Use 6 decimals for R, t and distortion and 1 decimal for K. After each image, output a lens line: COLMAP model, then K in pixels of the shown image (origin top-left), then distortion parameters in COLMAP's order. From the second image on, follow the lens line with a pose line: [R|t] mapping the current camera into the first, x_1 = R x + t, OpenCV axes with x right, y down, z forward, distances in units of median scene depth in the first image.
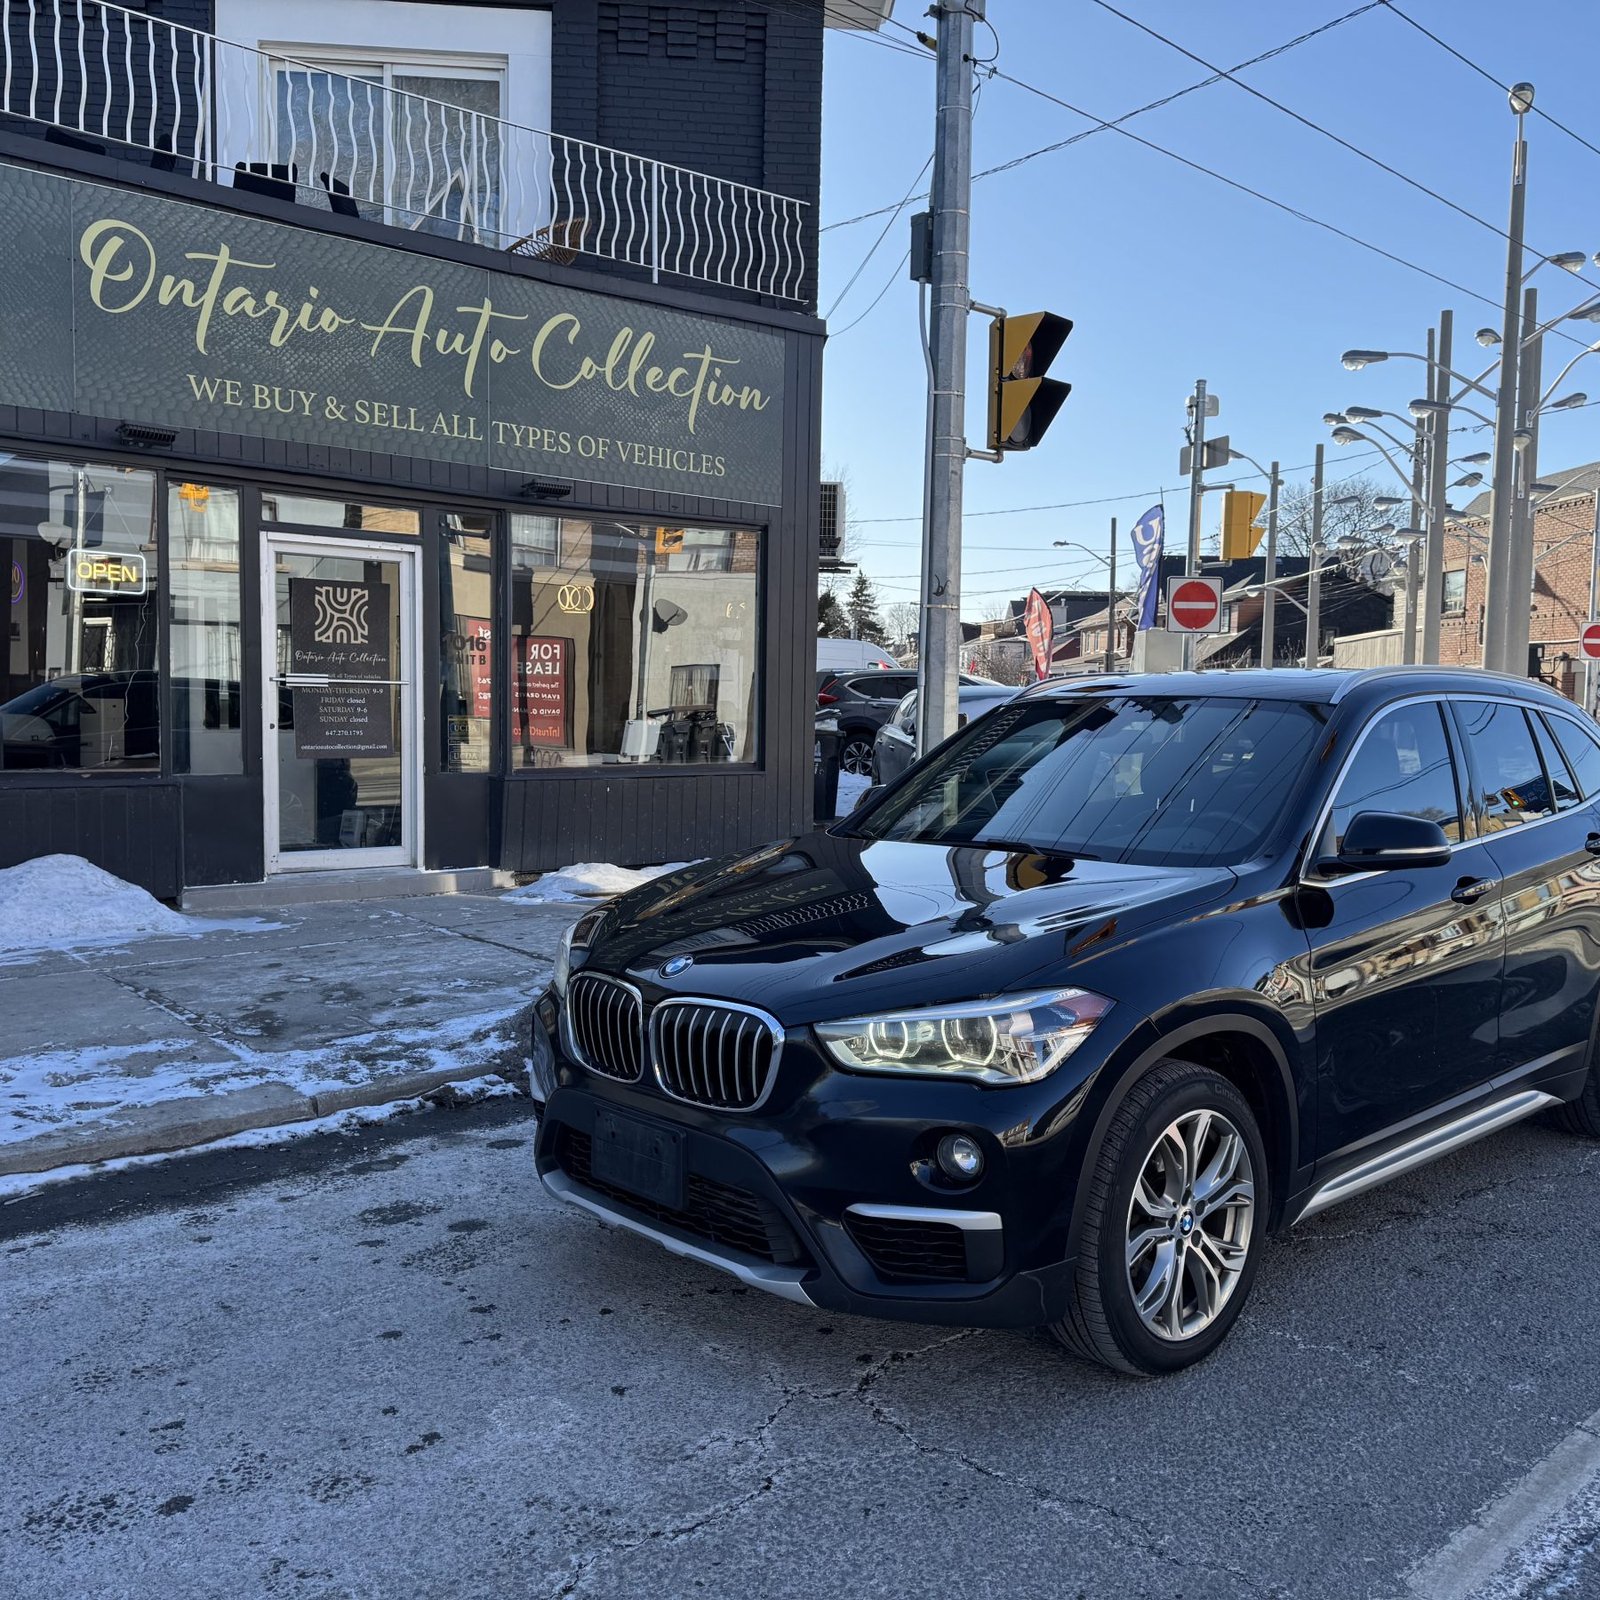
lens RADIAL K [[1481.2, 0, 799.9], [0, 1481.2, 809.6], [0, 0, 1]] dist [0.023194, 0.000000]
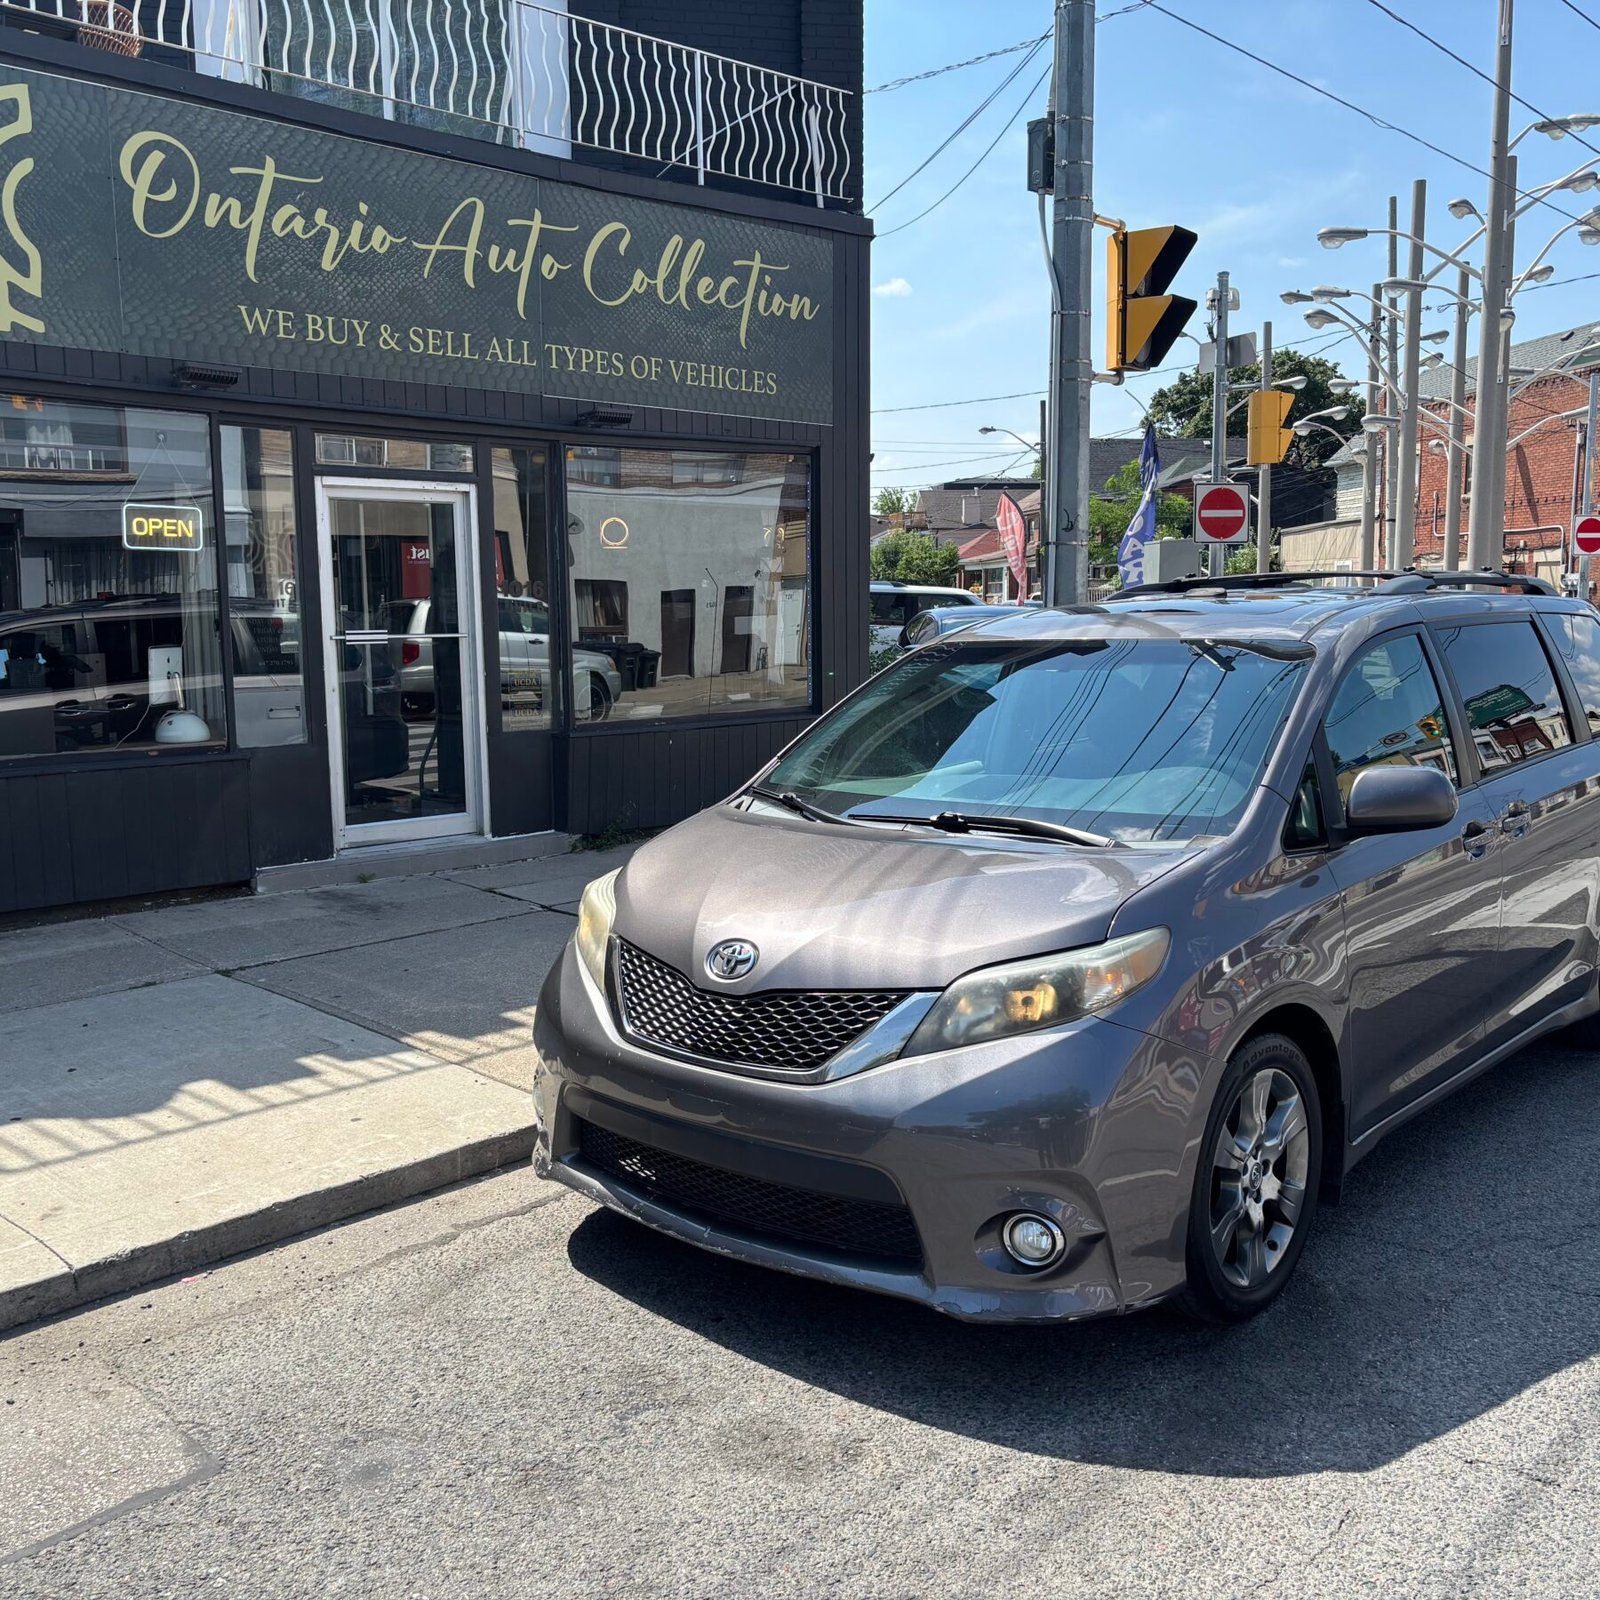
lens RADIAL K [[1596.5, 0, 804.7], [0, 1596.5, 813.0], [0, 0, 1]] dist [-0.000073, 0.000000]
pose [[0.996771, -0.036821, 0.071362, -0.131471], [0.032606, 0.997704, 0.059357, -0.027270], [-0.073384, -0.056838, 0.995683, -0.007168]]
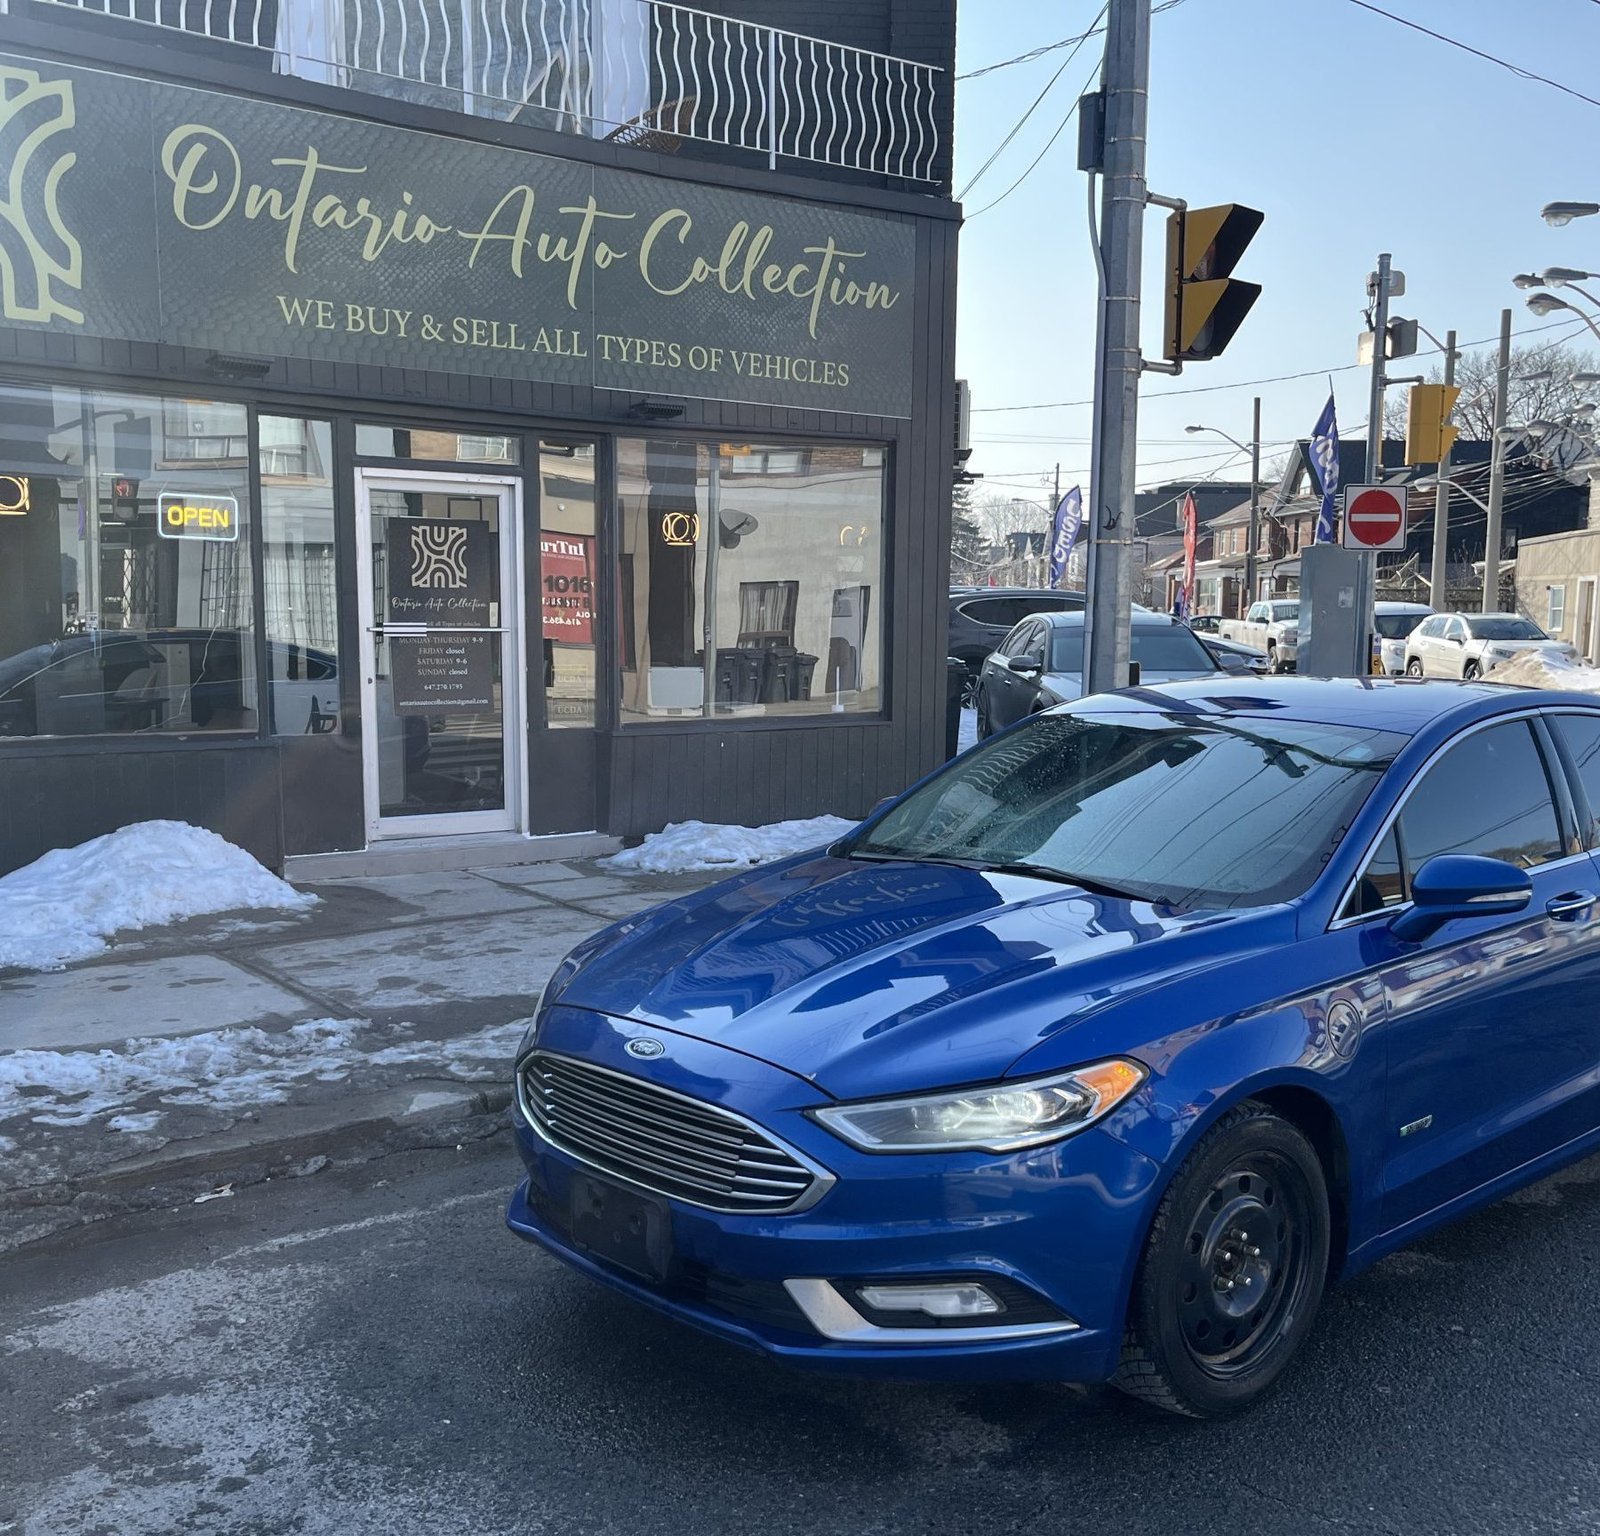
lens RADIAL K [[1698.4, 0, 782.5], [0, 1698.4, 833.6], [0, 0, 1]] dist [0.012055, 0.000000]
pose [[0.998375, -0.003133, -0.056893, -0.038944], [0.006263, 0.998470, 0.054936, -0.016805], [0.056634, -0.055203, 0.996868, -0.034560]]
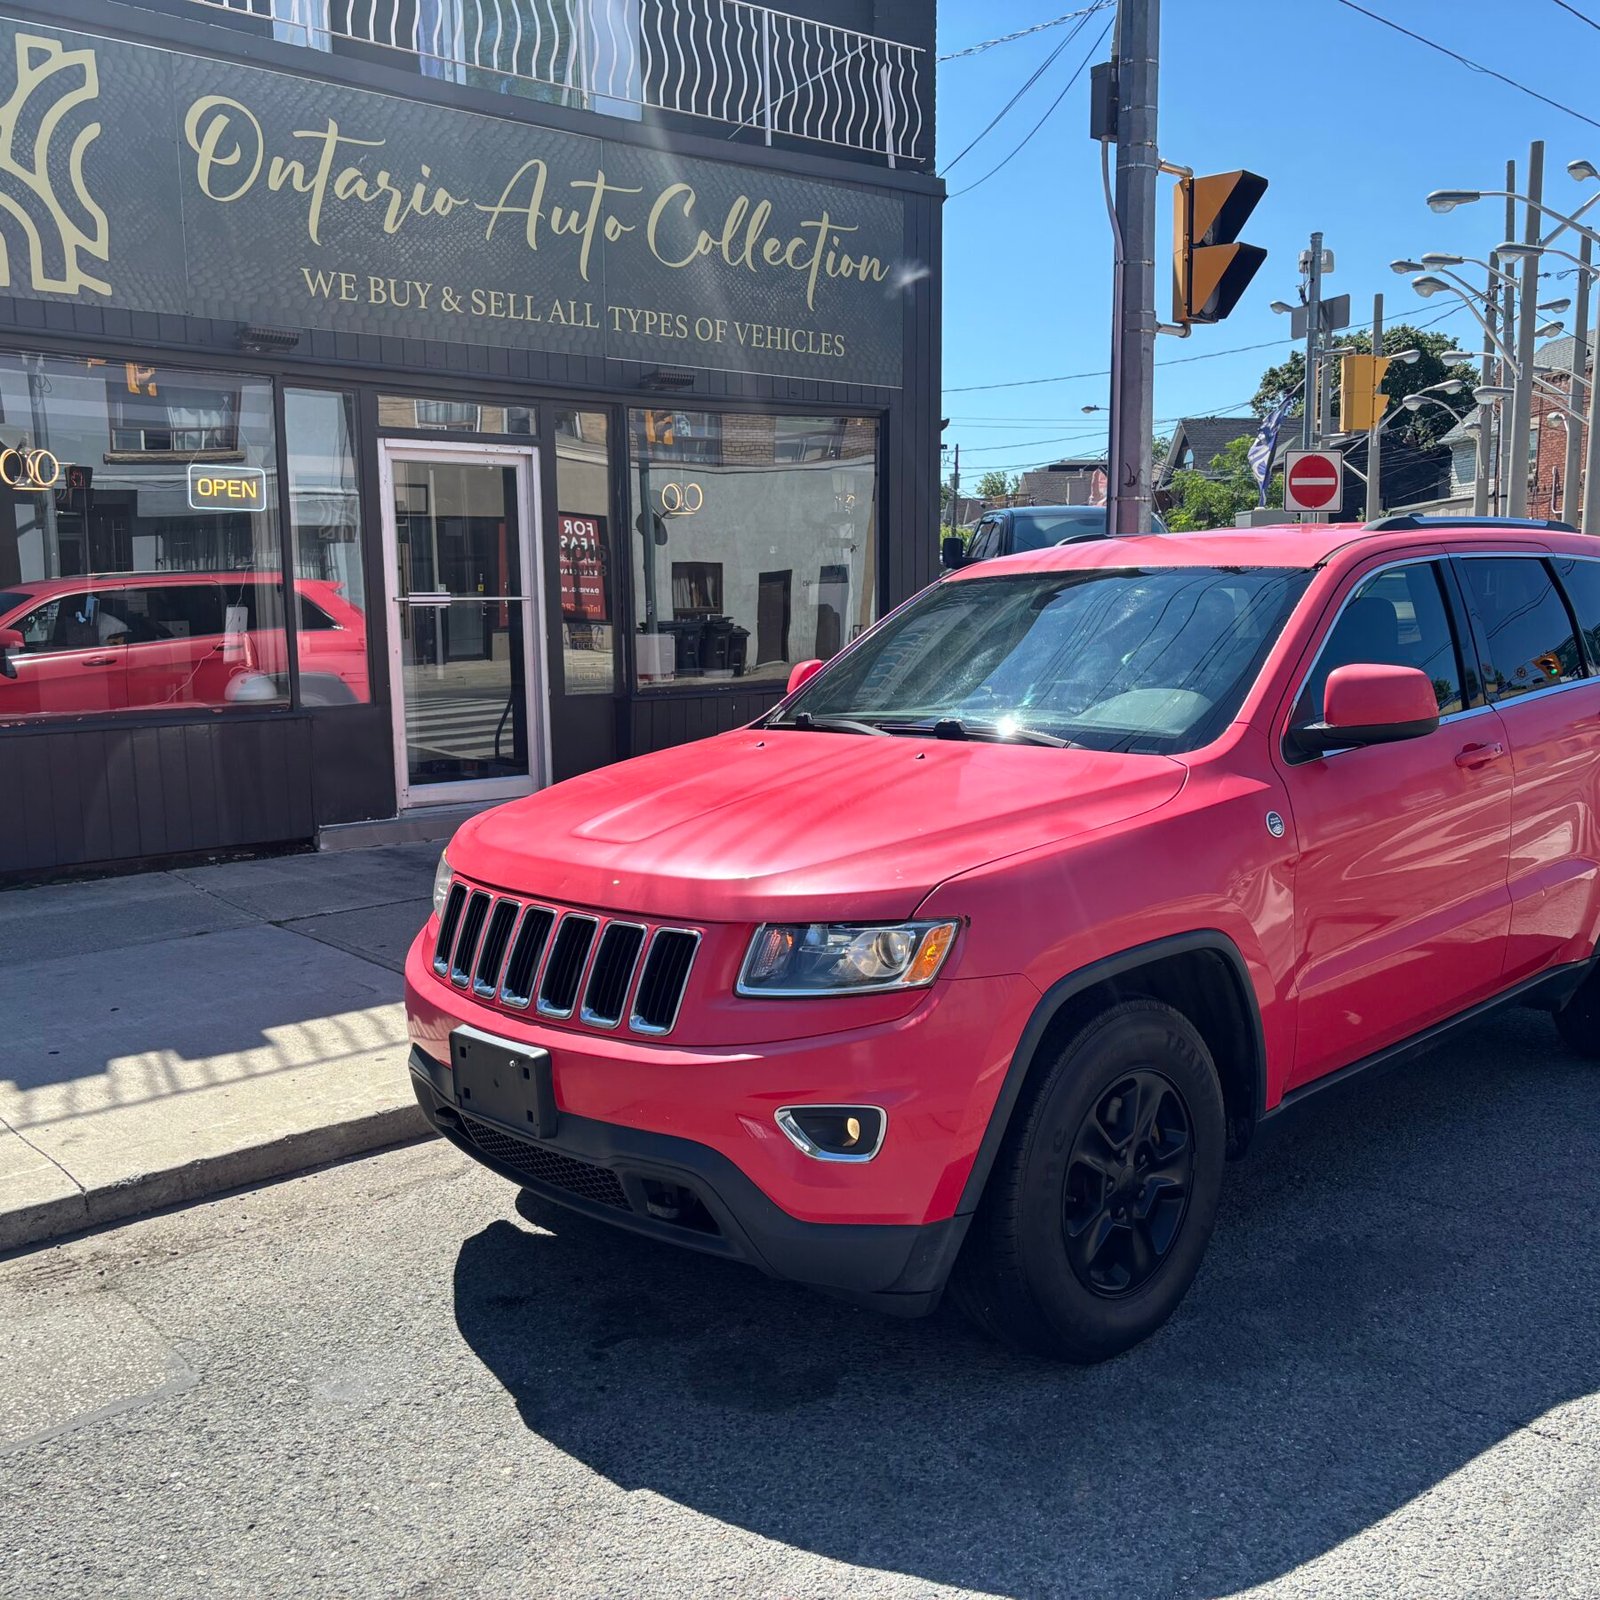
lens RADIAL K [[1596.5, 0, 800.8], [0, 1596.5, 811.7], [0, 0, 1]] dist [-0.000073, 0.000000]
pose [[0.999528, -0.030444, 0.004214, -0.104738], [0.030104, 0.997406, 0.065378, -0.012210], [-0.006193, -0.065220, 0.997852, -0.002244]]
